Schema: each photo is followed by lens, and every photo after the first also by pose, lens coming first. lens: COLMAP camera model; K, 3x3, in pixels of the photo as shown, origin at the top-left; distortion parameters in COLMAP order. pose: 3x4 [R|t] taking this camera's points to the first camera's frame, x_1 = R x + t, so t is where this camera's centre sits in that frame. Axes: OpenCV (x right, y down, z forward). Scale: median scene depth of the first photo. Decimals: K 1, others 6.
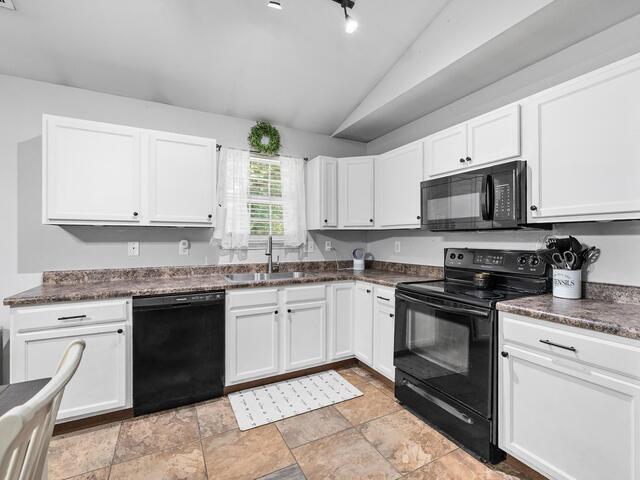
lens RADIAL K [[293.0, 0, 317.6], [0, 293.0, 237.2], [0, 0, 1]] dist [-0.001480, -0.000271]
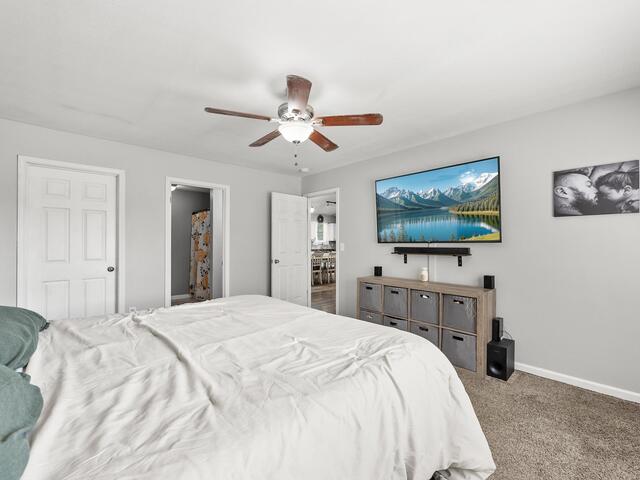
lens RADIAL K [[284.5, 0, 320.0], [0, 284.5, 240.0], [0, 0, 1]] dist [0.000020, -0.000016]
pose [[0.966541, 0.000810, 0.256510, -1.576550], [0.003013, 0.999890, -0.014508, 0.026947], [-0.256494, 0.014795, 0.966433, -3.751539]]
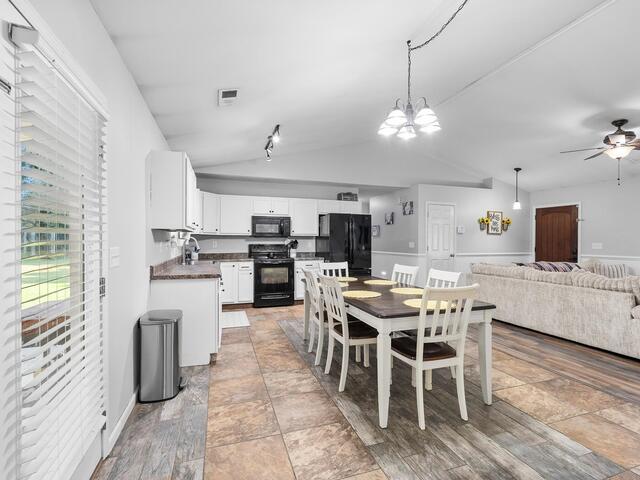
lens RADIAL K [[299.8, 0, 320.0], [0, 299.8, 240.0], [0, 0, 1]] dist [0.006164, 0.000406]
pose [[0.150799, 0.002788, 0.988561, -1.987242], [-0.009012, 0.999958, -0.001445, 0.002706], [-0.988523, -0.008691, 0.150818, 0.104190]]
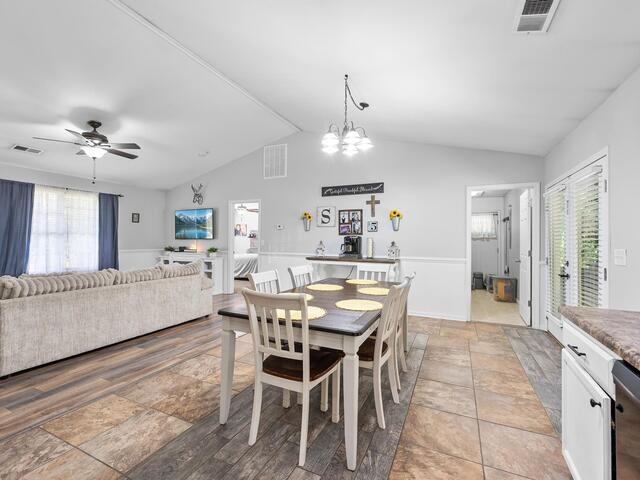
lens RADIAL K [[291.3, 0, 320.9], [0, 291.3, 235.2], [0, 0, 1]] dist [0.001305, 0.000332]
pose [[-0.792739, -0.016077, -0.609349, 0.078336], [-0.006156, 0.999812, -0.018369, 0.003520], [0.609530, -0.010811, -0.792689, 0.922953]]
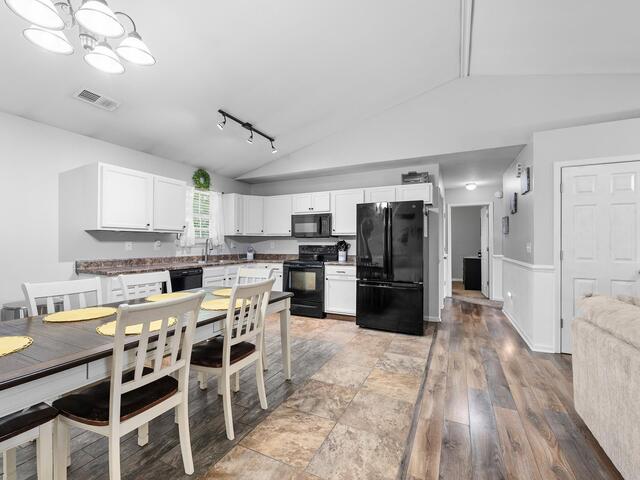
lens RADIAL K [[284.5, 0, 320.0], [0, 284.5, 240.0], [0, 0, 1]] dist [0.000020, -0.000016]
pose [[0.801177, 0.008878, 0.598362, -0.772293], [-0.005788, 0.999958, -0.007086, 0.013011], [-0.598400, 0.002214, 0.801195, -0.859813]]
